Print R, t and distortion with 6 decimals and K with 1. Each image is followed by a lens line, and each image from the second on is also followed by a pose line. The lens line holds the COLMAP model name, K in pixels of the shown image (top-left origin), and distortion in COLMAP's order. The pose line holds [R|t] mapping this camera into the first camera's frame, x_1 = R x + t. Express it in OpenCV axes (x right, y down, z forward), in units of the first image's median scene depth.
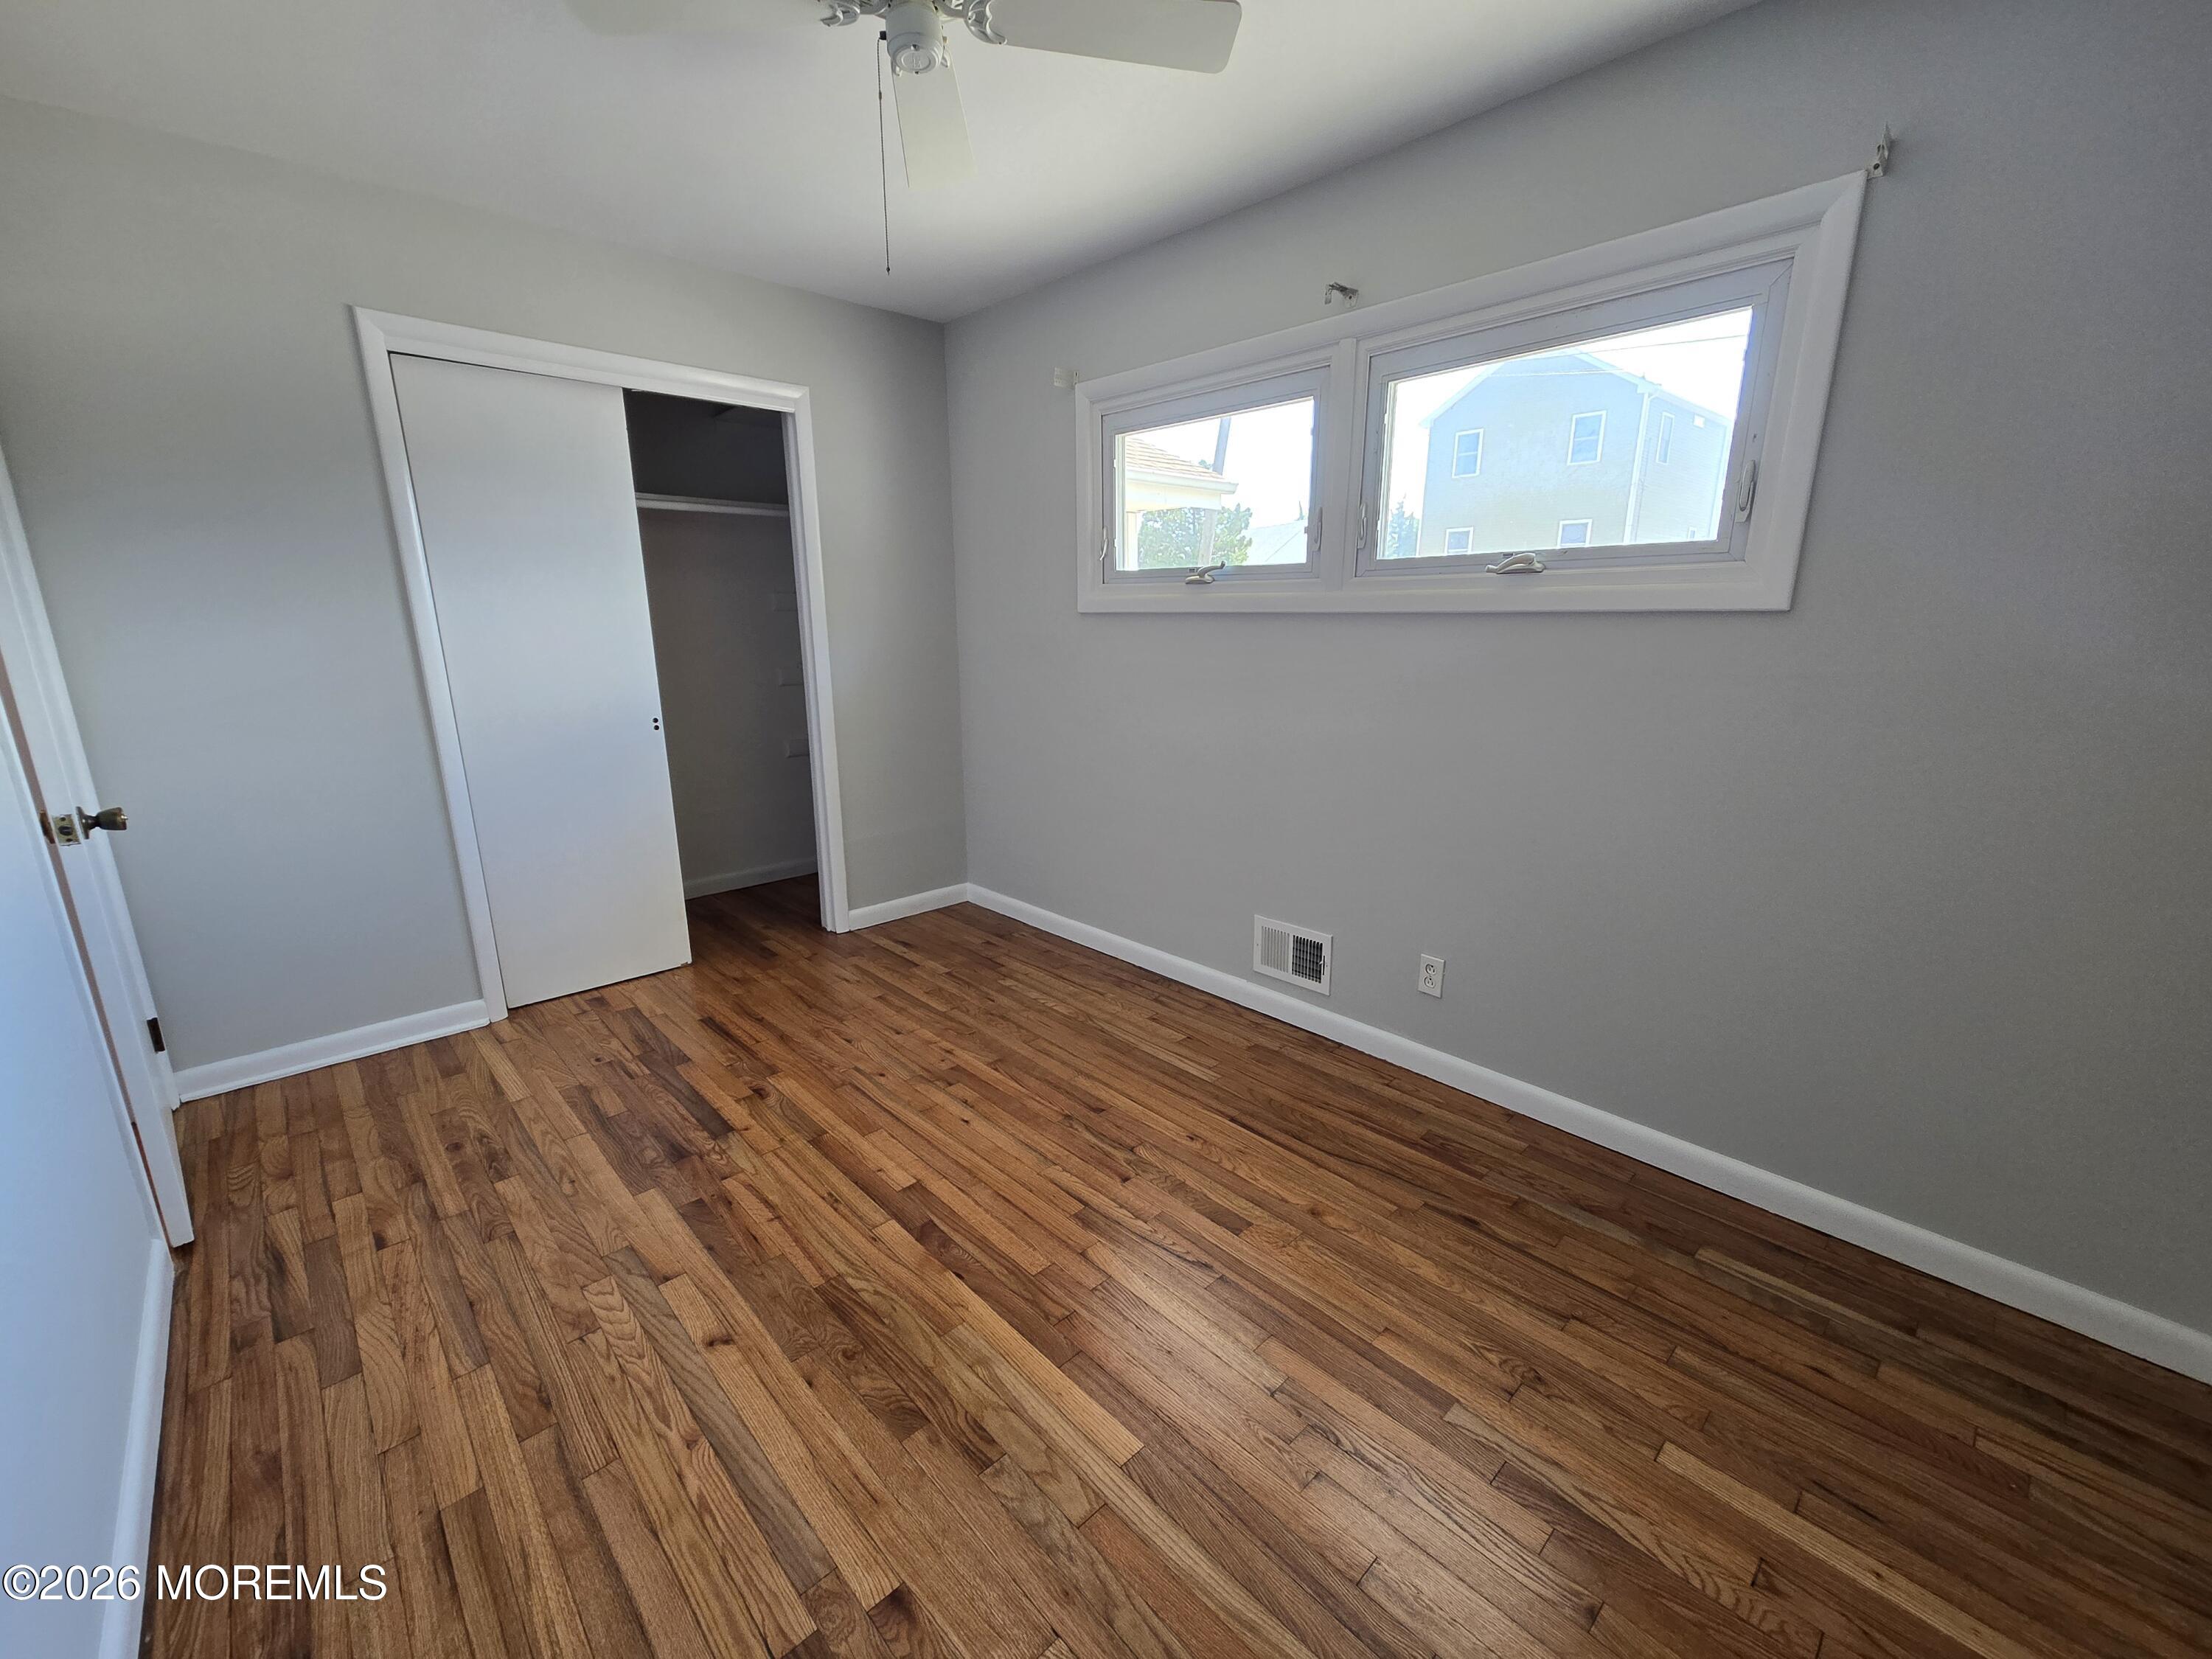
lens RADIAL K [[906.2, 0, 1098.0], [0, 906.2, 844.8], [0, 0, 1]] dist [0.000023, 0.000609]
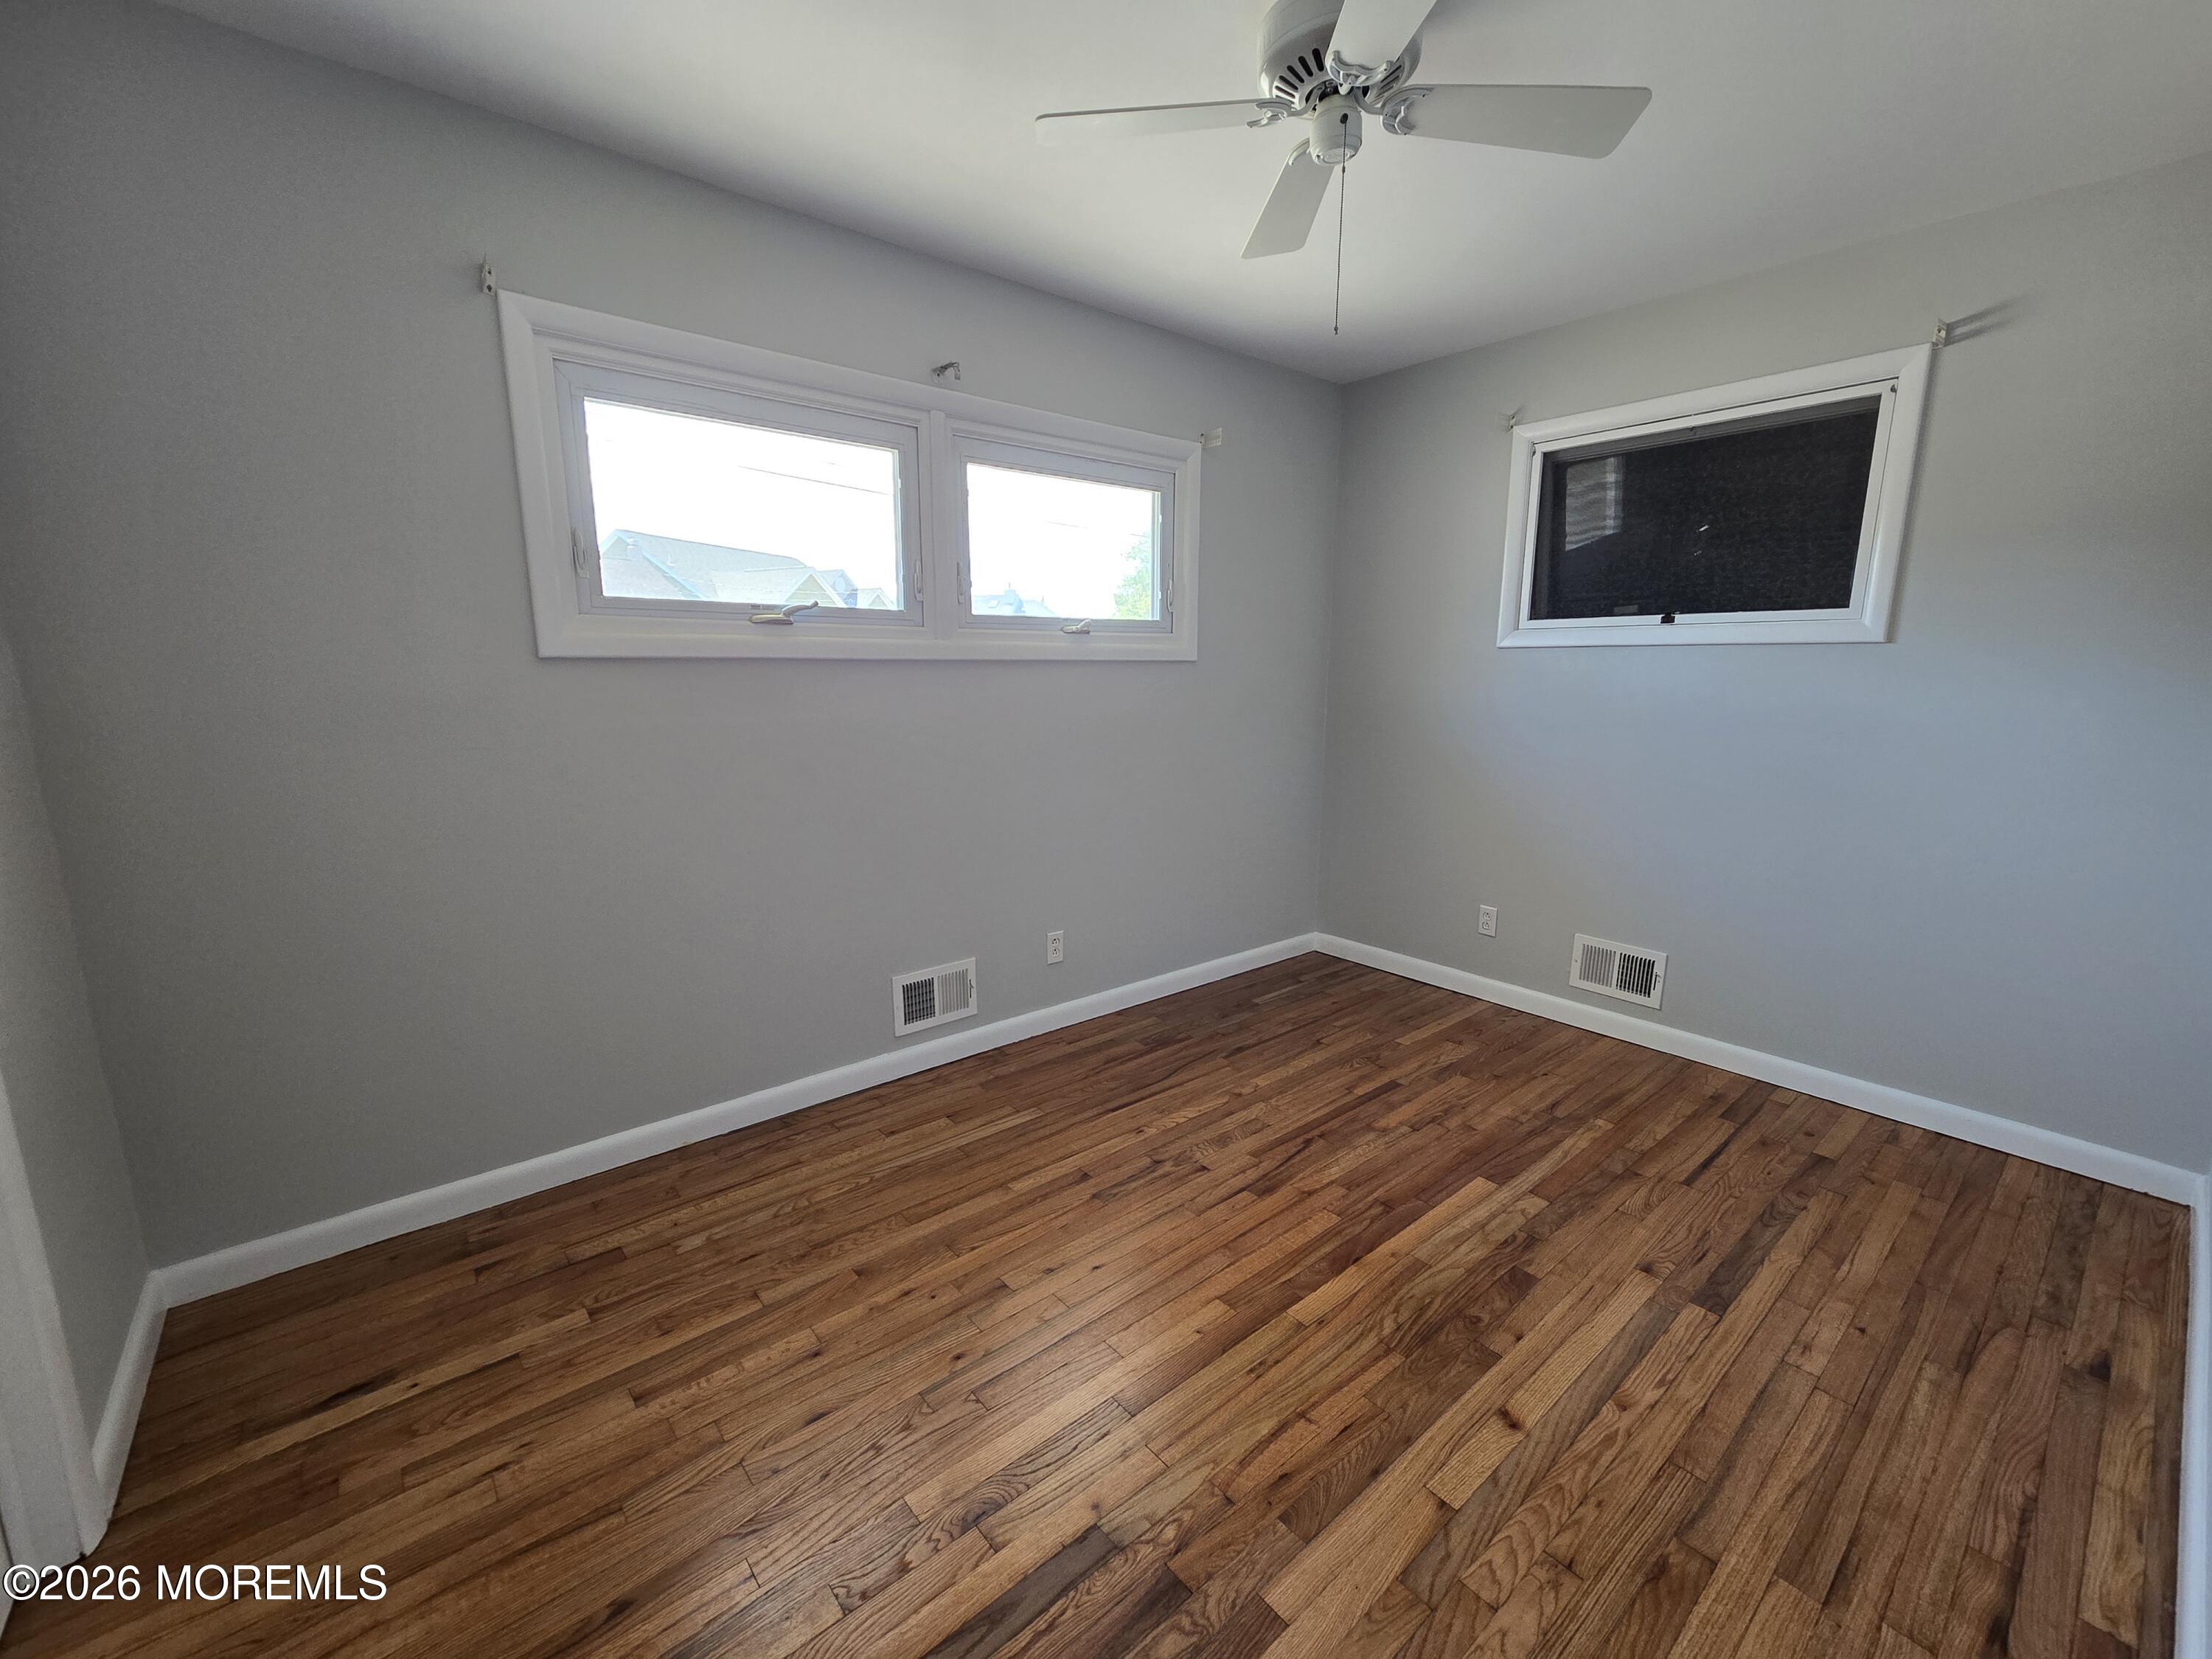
lens RADIAL K [[906.2, 0, 1098.0], [0, 906.2, 844.8], [0, 0, 1]] dist [0.000023, 0.000609]
pose [[0.059036, -0.188824, 0.980235, -1.123463], [0.247779, 0.953990, 0.168845, -0.253833], [-0.967016, 0.232914, 0.103106, 1.055819]]
